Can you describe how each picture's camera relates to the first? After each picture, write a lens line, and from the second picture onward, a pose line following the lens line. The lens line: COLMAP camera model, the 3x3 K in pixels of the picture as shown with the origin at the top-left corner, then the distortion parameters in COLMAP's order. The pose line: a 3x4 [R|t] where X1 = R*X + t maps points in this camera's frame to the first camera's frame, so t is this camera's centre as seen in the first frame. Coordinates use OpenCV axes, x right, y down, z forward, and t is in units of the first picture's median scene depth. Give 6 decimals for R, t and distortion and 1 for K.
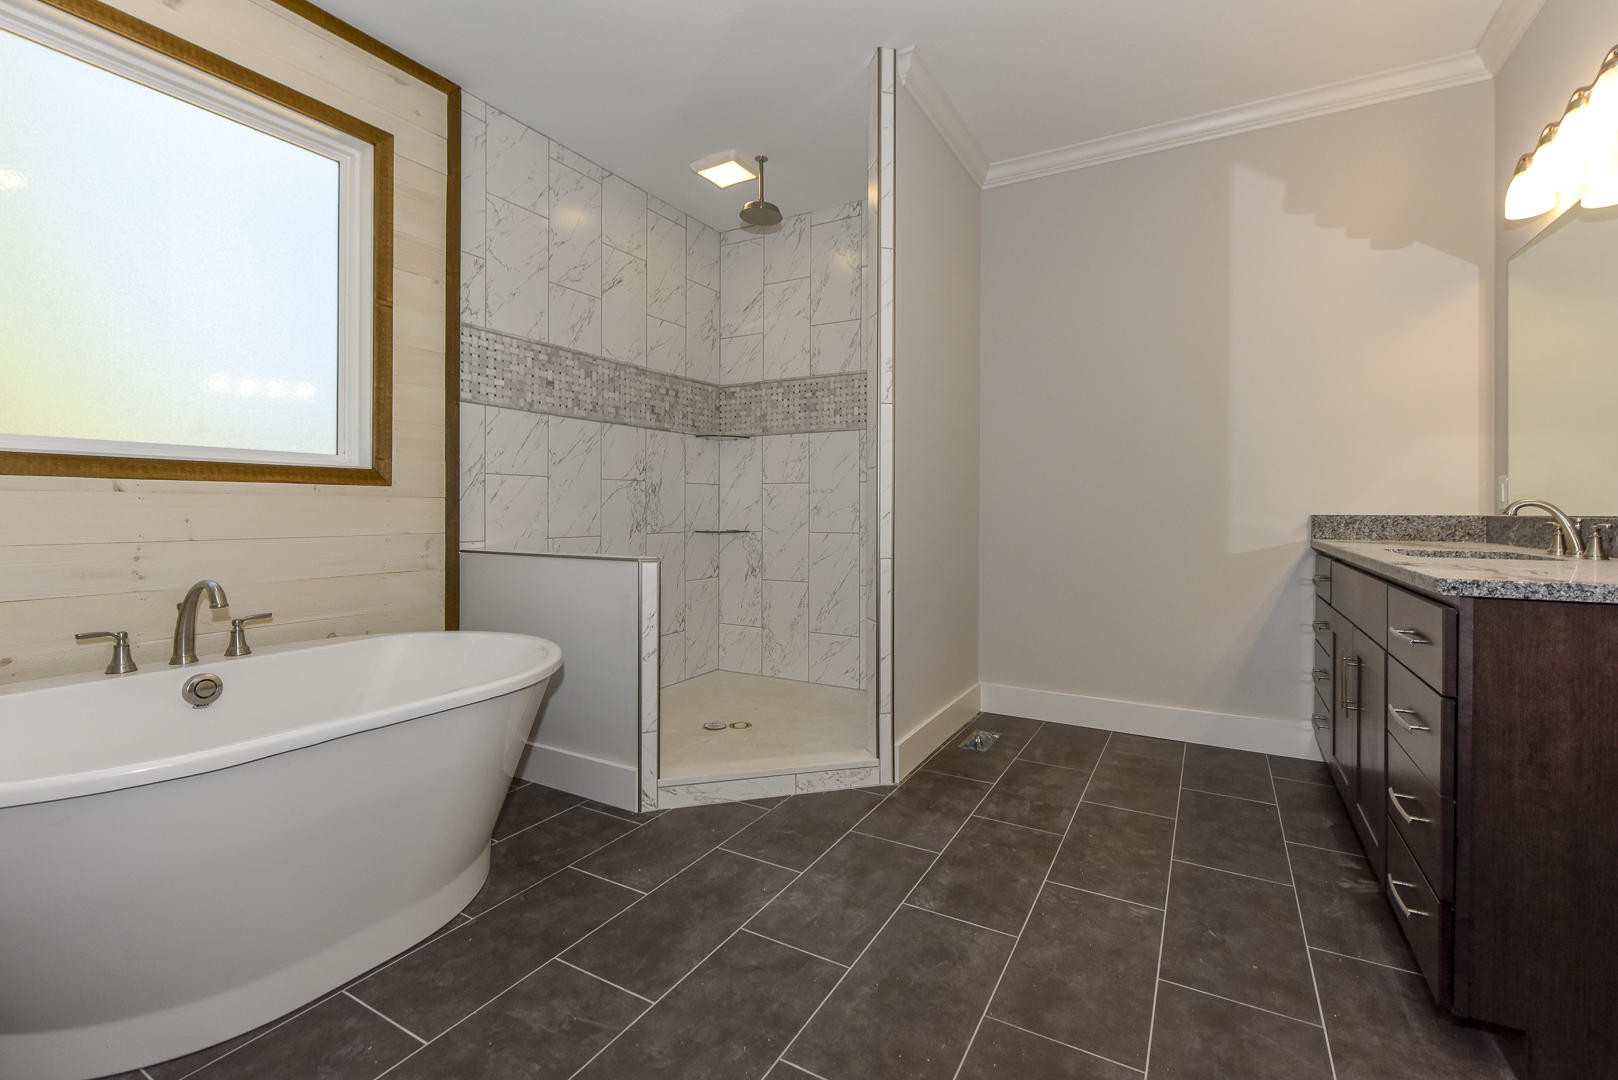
lens RADIAL K [[711.6, 0, 817.5], [0, 711.6, 510.1], [0, 0, 1]] dist [-0.003232, -0.001455]
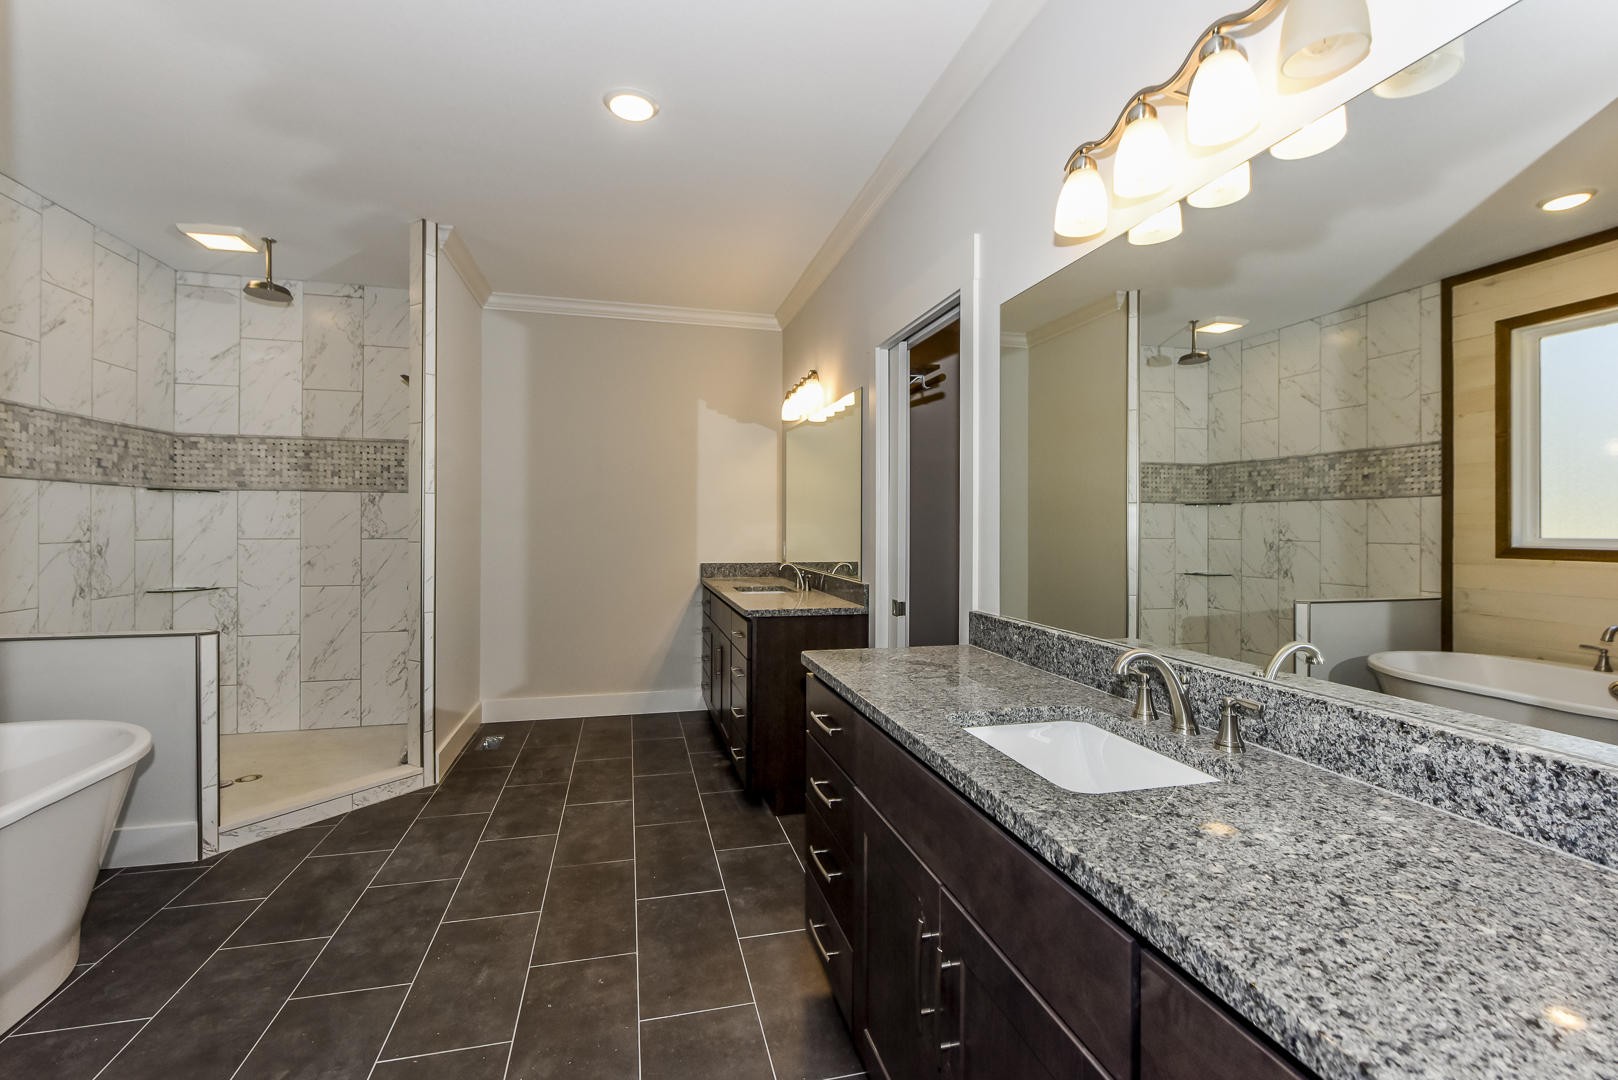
lens RADIAL K [[712.1, 0, 811.6], [0, 712.1, 522.5], [0, 0, 1]] dist [0.000869, -0.000871]
pose [[0.724226, 0.002457, 0.689559, -0.290544], [0.000234, 0.999993, -0.003808, -0.089225], [-0.689563, 0.002919, 0.724220, -0.420399]]
